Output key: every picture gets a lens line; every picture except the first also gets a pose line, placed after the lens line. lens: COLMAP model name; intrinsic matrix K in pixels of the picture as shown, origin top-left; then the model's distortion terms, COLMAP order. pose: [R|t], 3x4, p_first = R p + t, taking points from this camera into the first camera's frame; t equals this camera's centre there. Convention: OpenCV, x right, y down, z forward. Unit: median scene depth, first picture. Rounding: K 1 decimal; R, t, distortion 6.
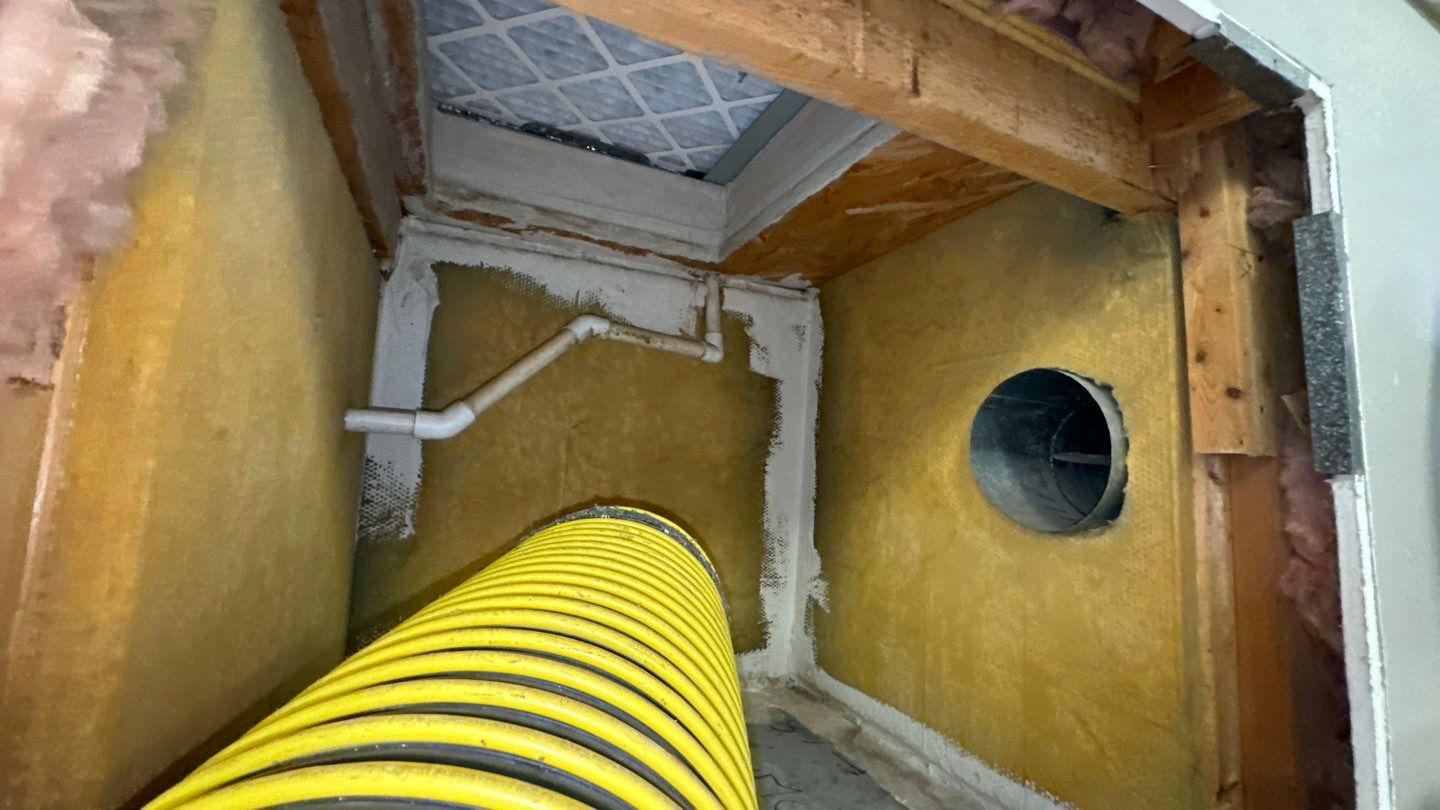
lens RADIAL K [[580.4, 0, 717.5], [0, 580.4, 403.7], [0, 0, 1]] dist [-0.001735, 0.000286]
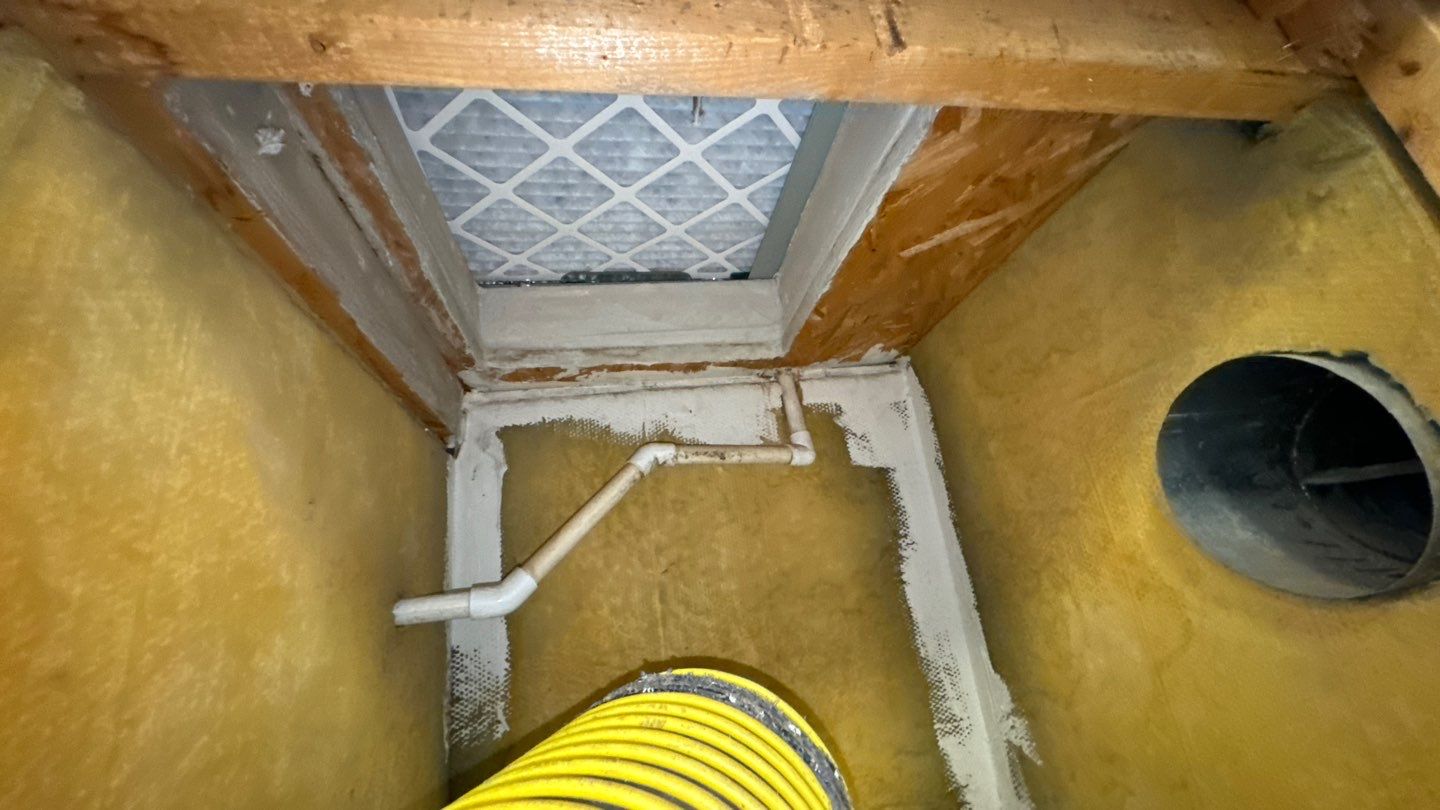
lens RADIAL K [[580.4, 0, 717.5], [0, 580.4, 403.7], [0, 0, 1]] dist [-0.001735, 0.000286]
pose [[0.948625, -0.248394, -0.195986, 0.067967], [0.200720, 0.951267, -0.234102, 0.020751], [0.244585, 0.182737, 0.952253, 0.139696]]
